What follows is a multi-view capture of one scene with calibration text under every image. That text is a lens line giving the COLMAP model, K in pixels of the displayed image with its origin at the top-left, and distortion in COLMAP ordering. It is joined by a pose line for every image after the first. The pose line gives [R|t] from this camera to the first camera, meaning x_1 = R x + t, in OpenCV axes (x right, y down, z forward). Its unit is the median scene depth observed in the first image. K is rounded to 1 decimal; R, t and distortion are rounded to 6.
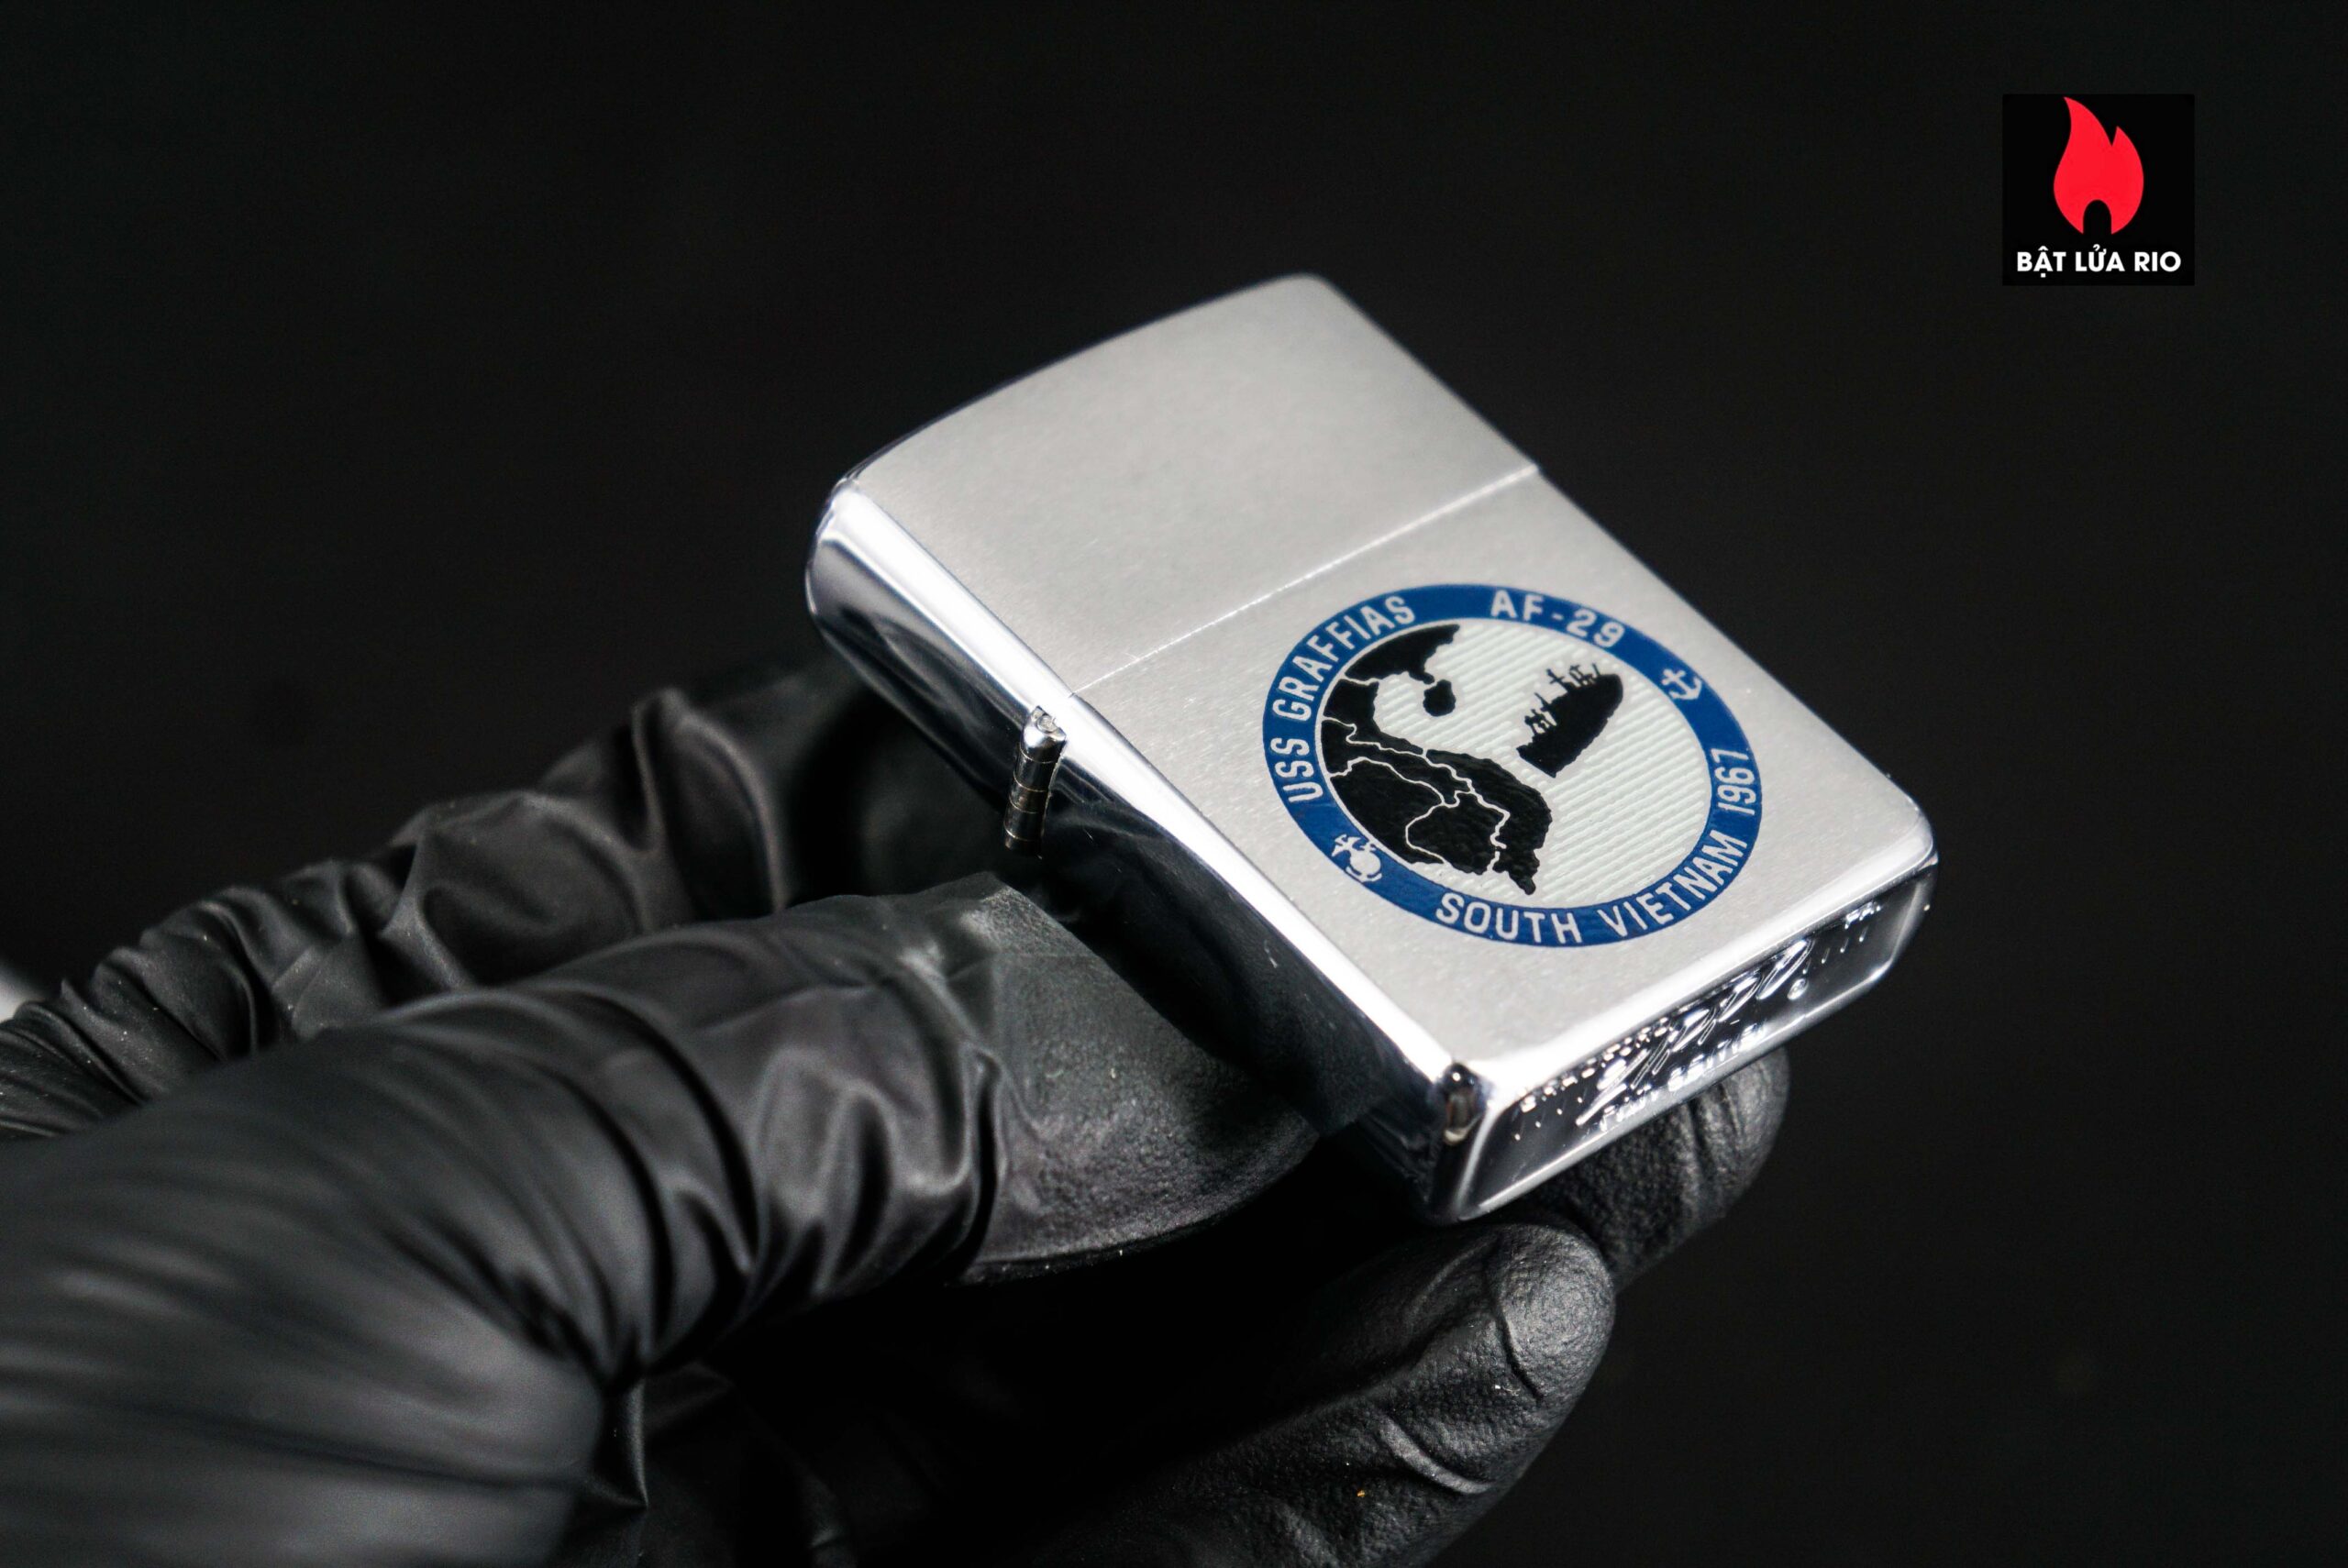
lens RADIAL K [[5430.9, 0, 1174.0], [0, 5430.9, 784.0], [0, 0, 1]] dist [0.244165, 0.306340]
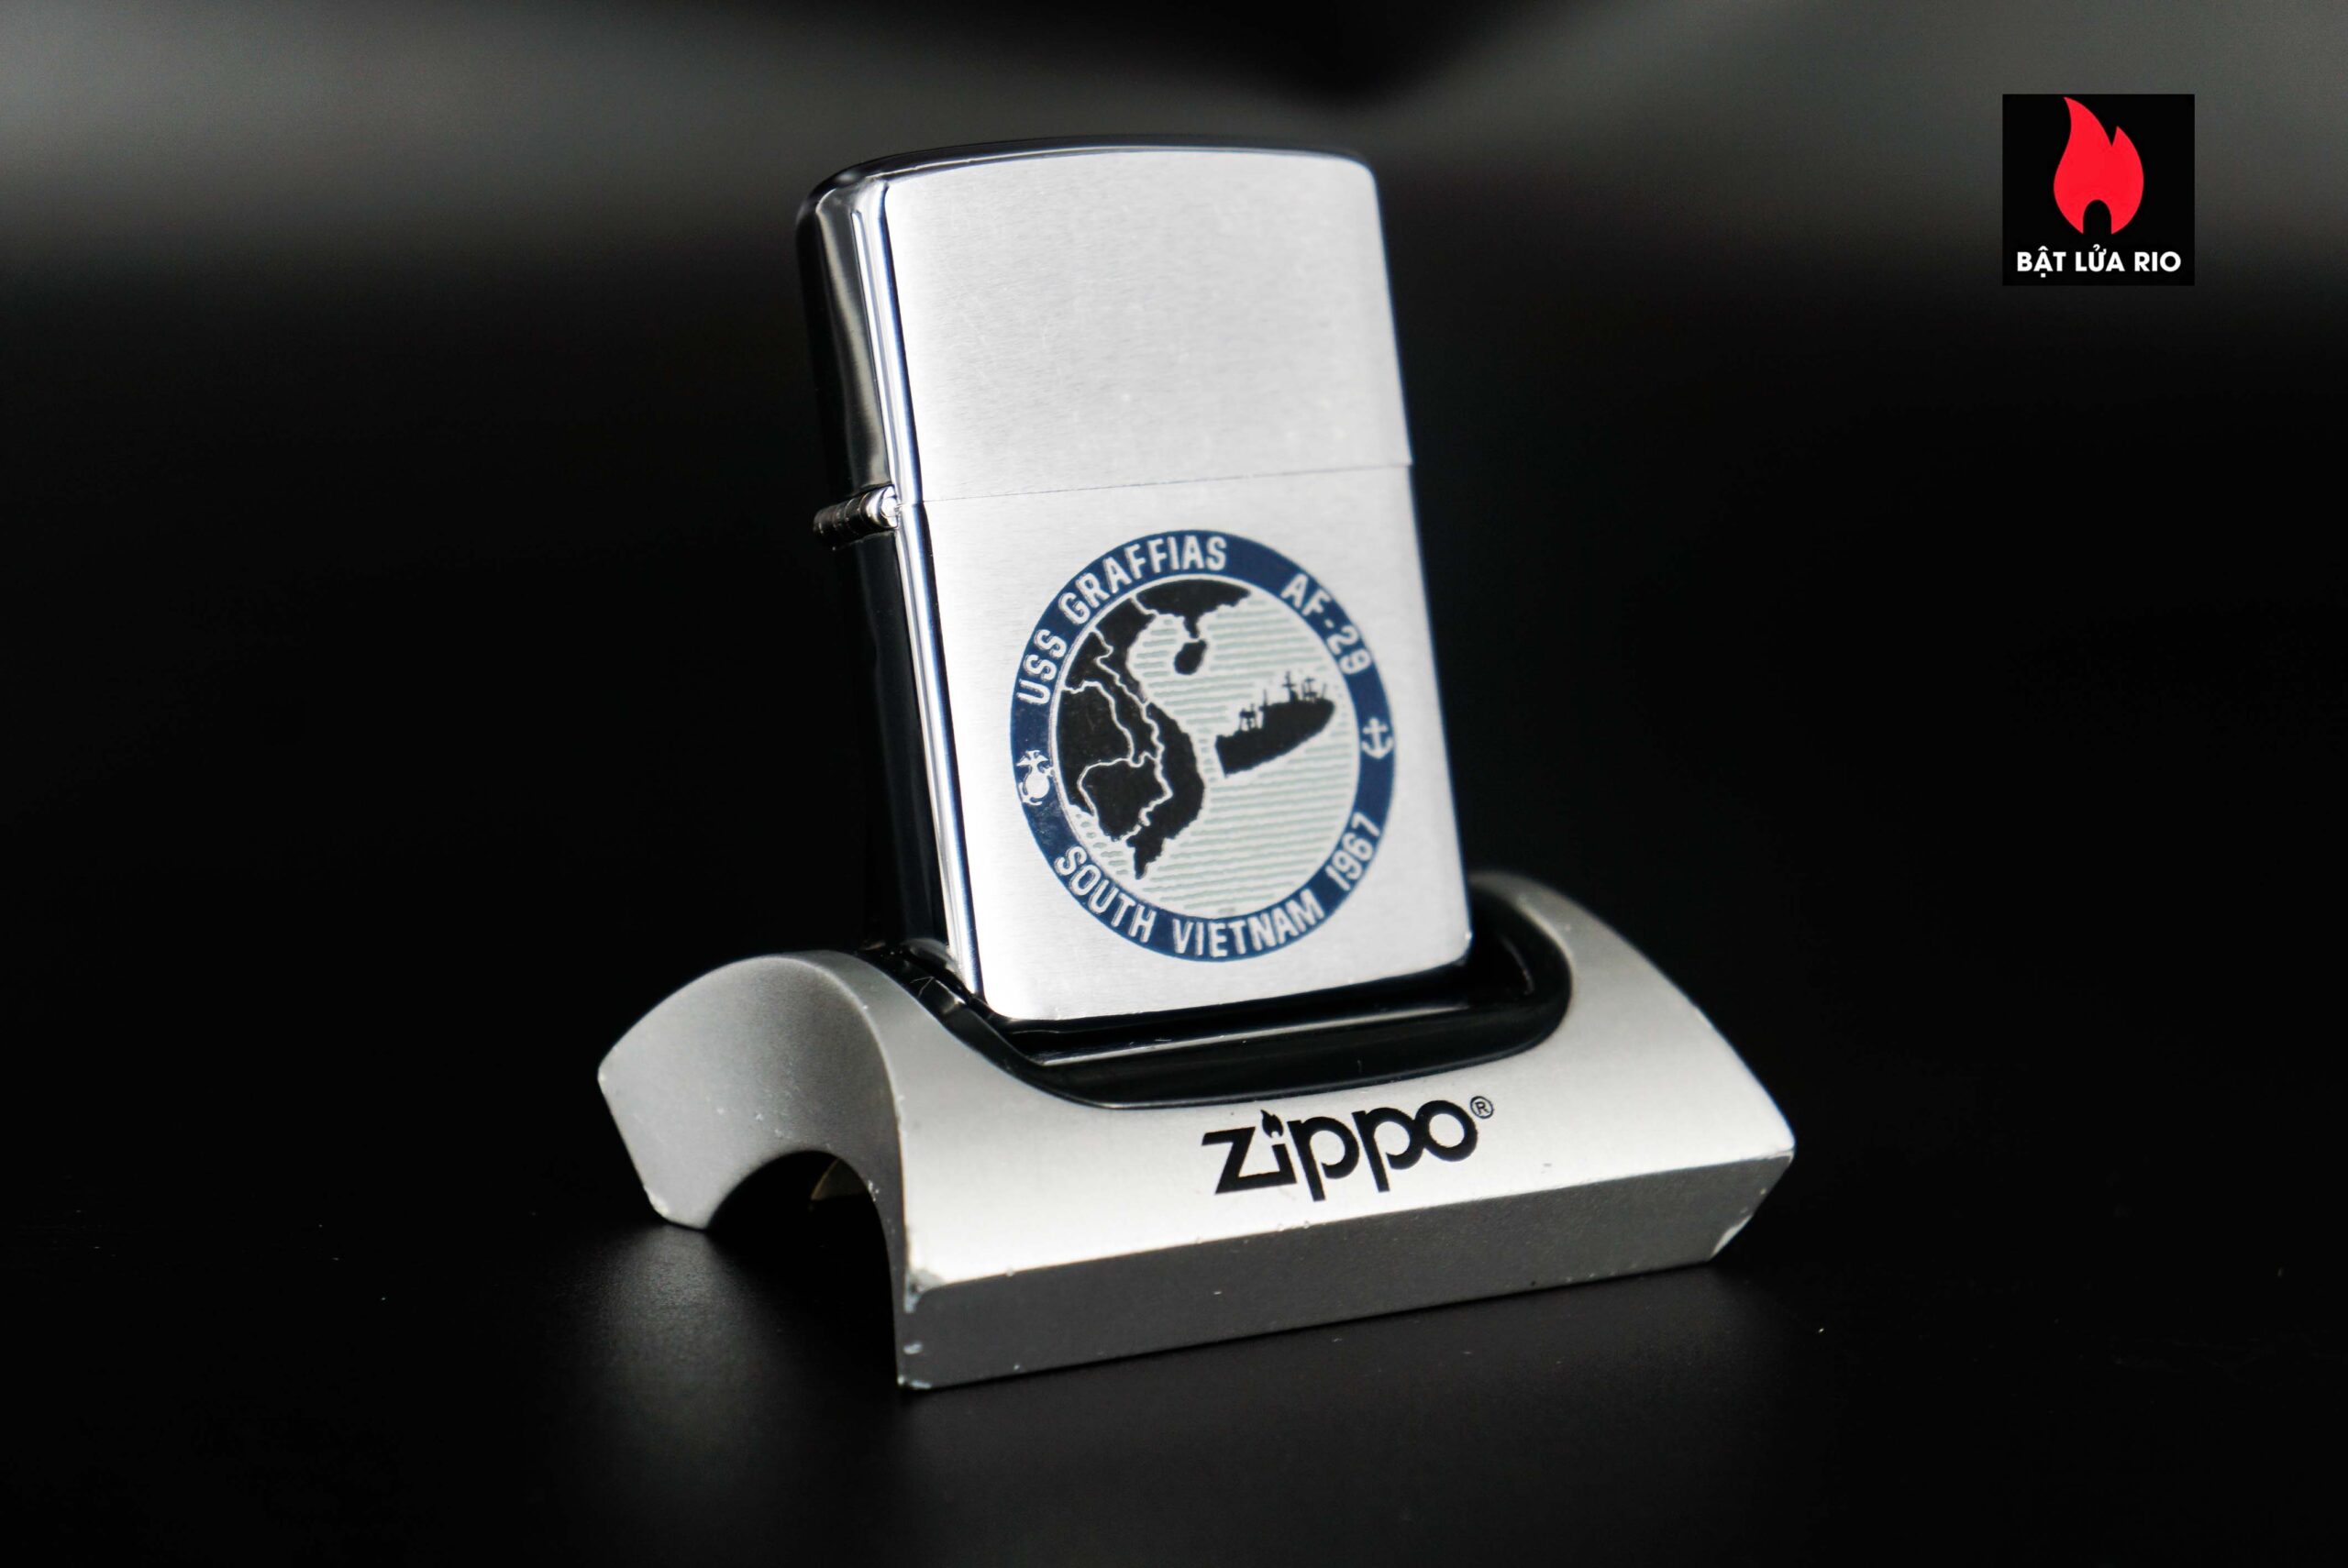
lens RADIAL K [[5430.9, 0, 1174.0], [0, 5430.9, 784.0], [0, 0, 1]] dist [0.244165, 0.306340]
pose [[0.815874, 0.550066, 0.178261, -0.145421], [-0.570713, 0.716498, 0.401144, -0.459443], [0.092932, -0.429019, 0.898502, -0.046431]]
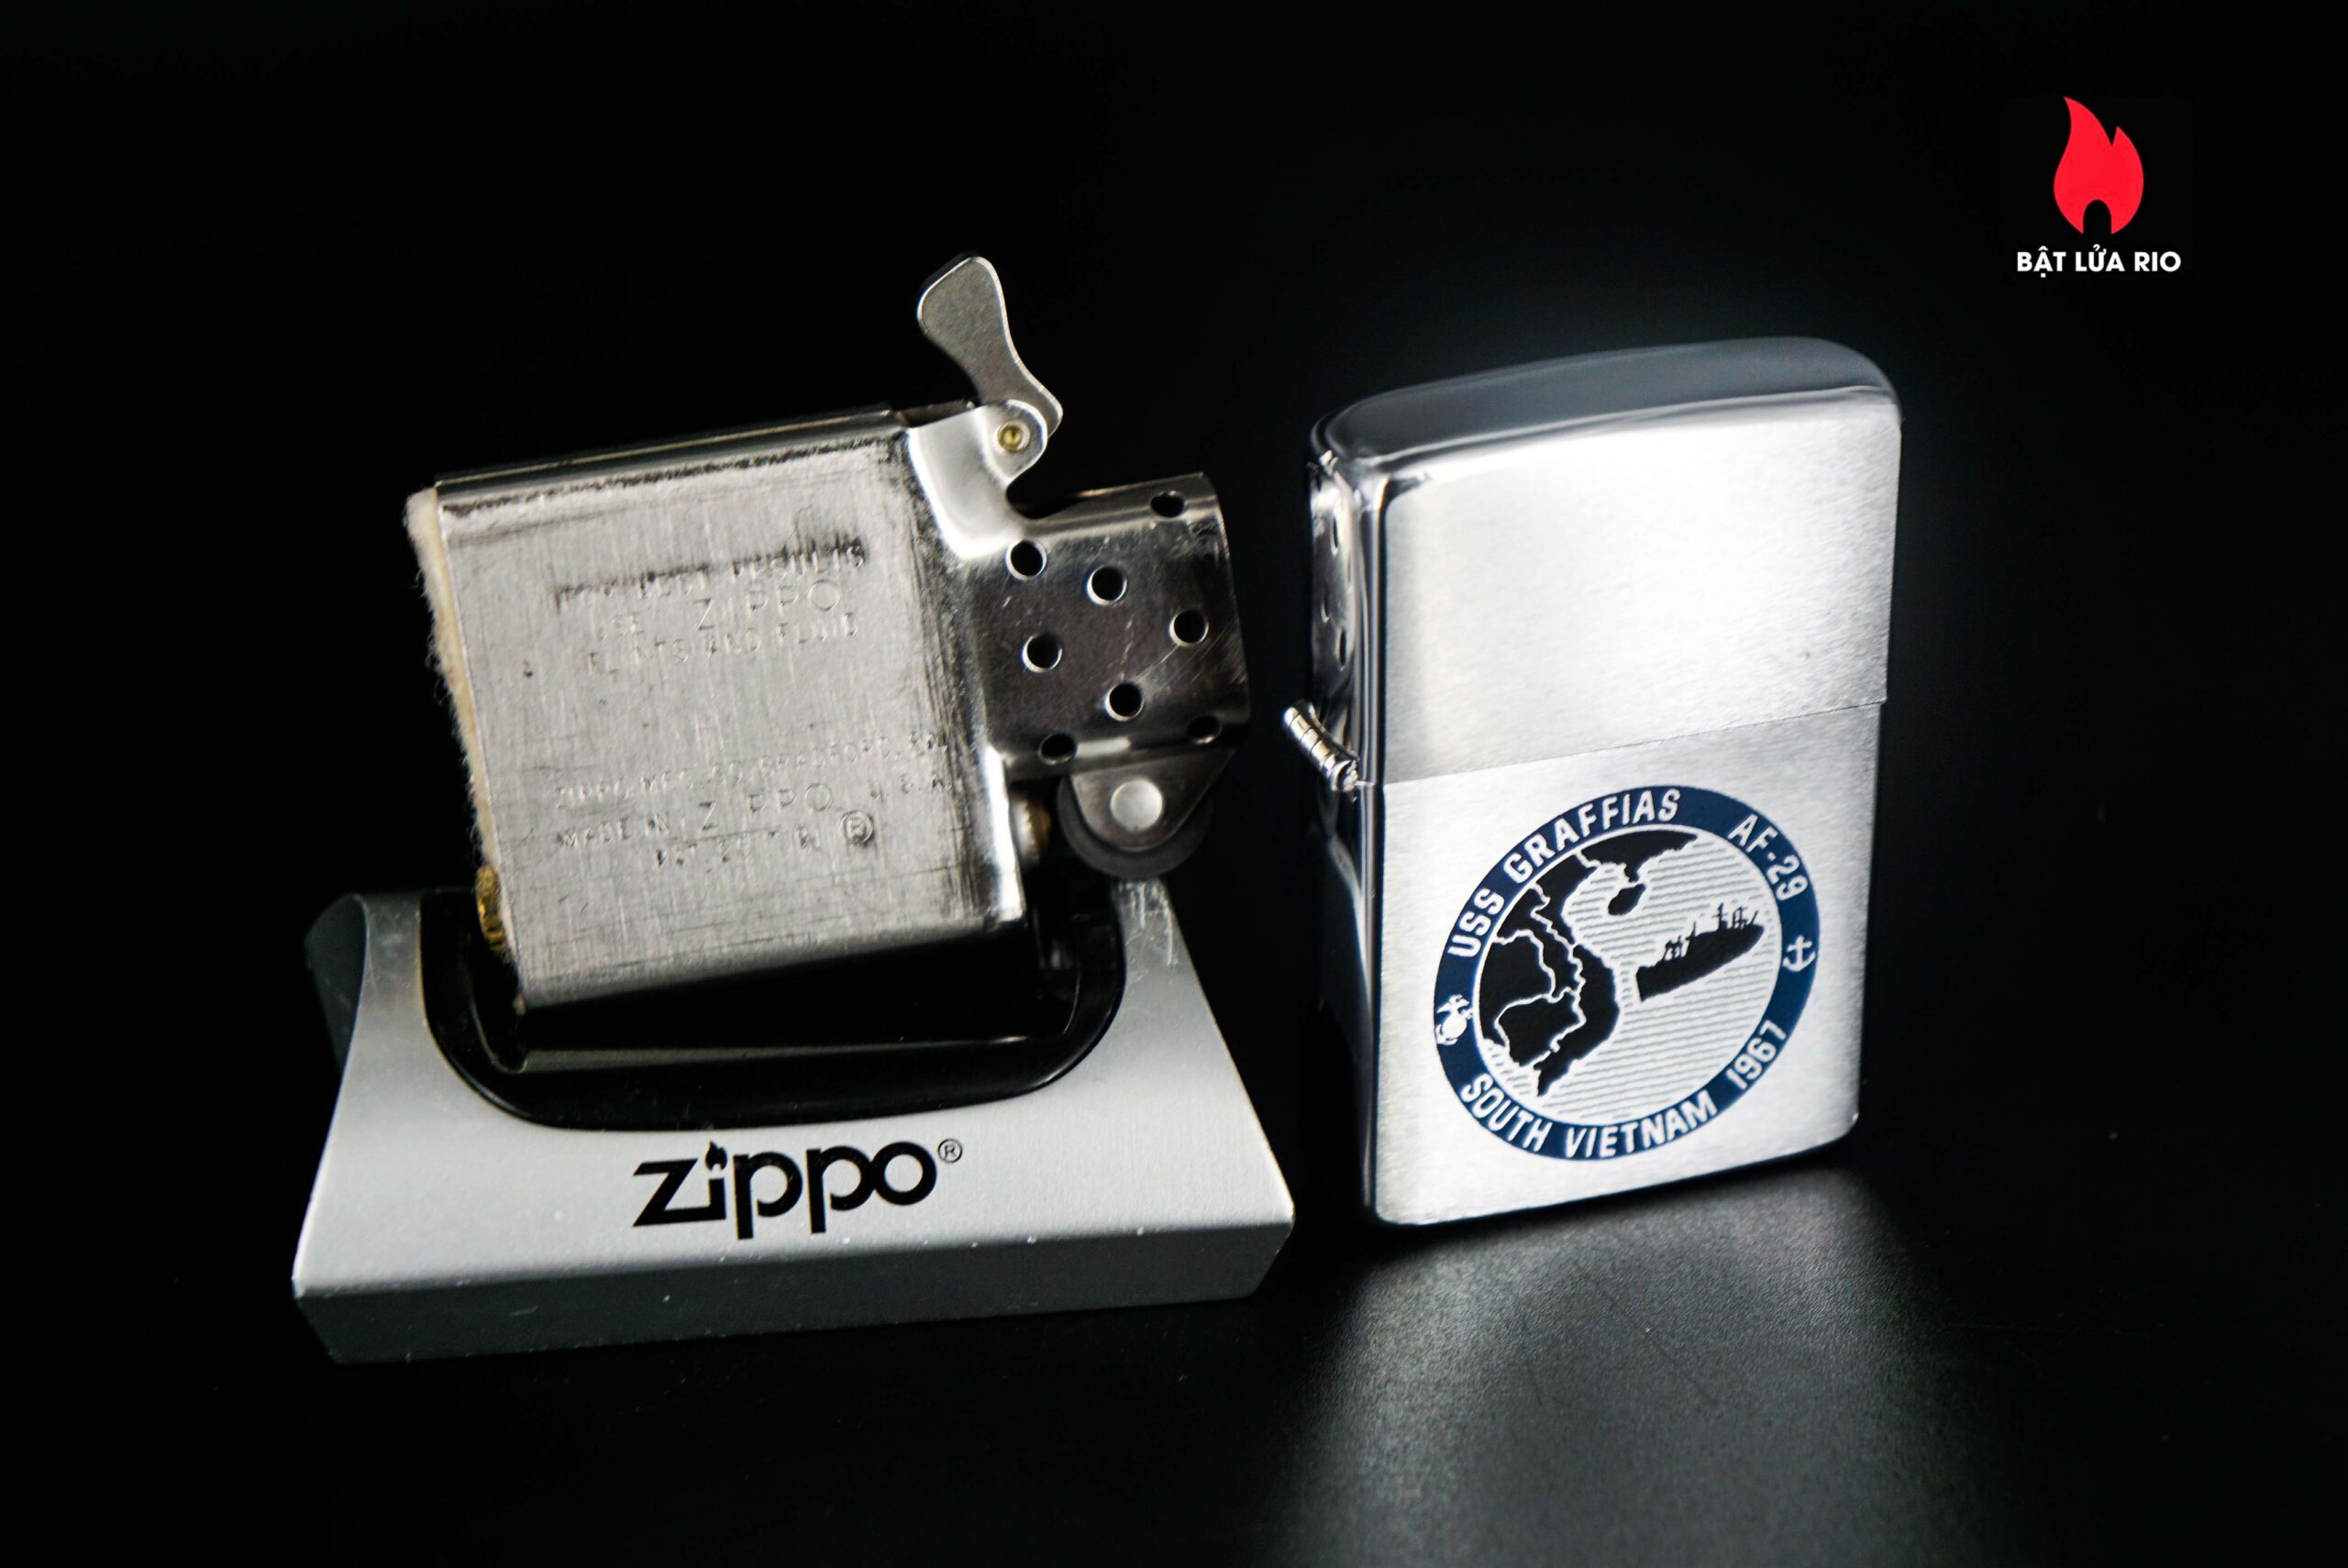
lens RADIAL K [[5430.9, 0, 1174.0], [0, 5430.9, 784.0], [0, 0, 1]] dist [0.244165, 0.306340]
pose [[0.762333, 0.528309, 0.373815, -0.486585], [-0.588750, 0.326271, 0.739541, -0.849371], [0.268741, -0.783860, 0.559769, 0.331720]]
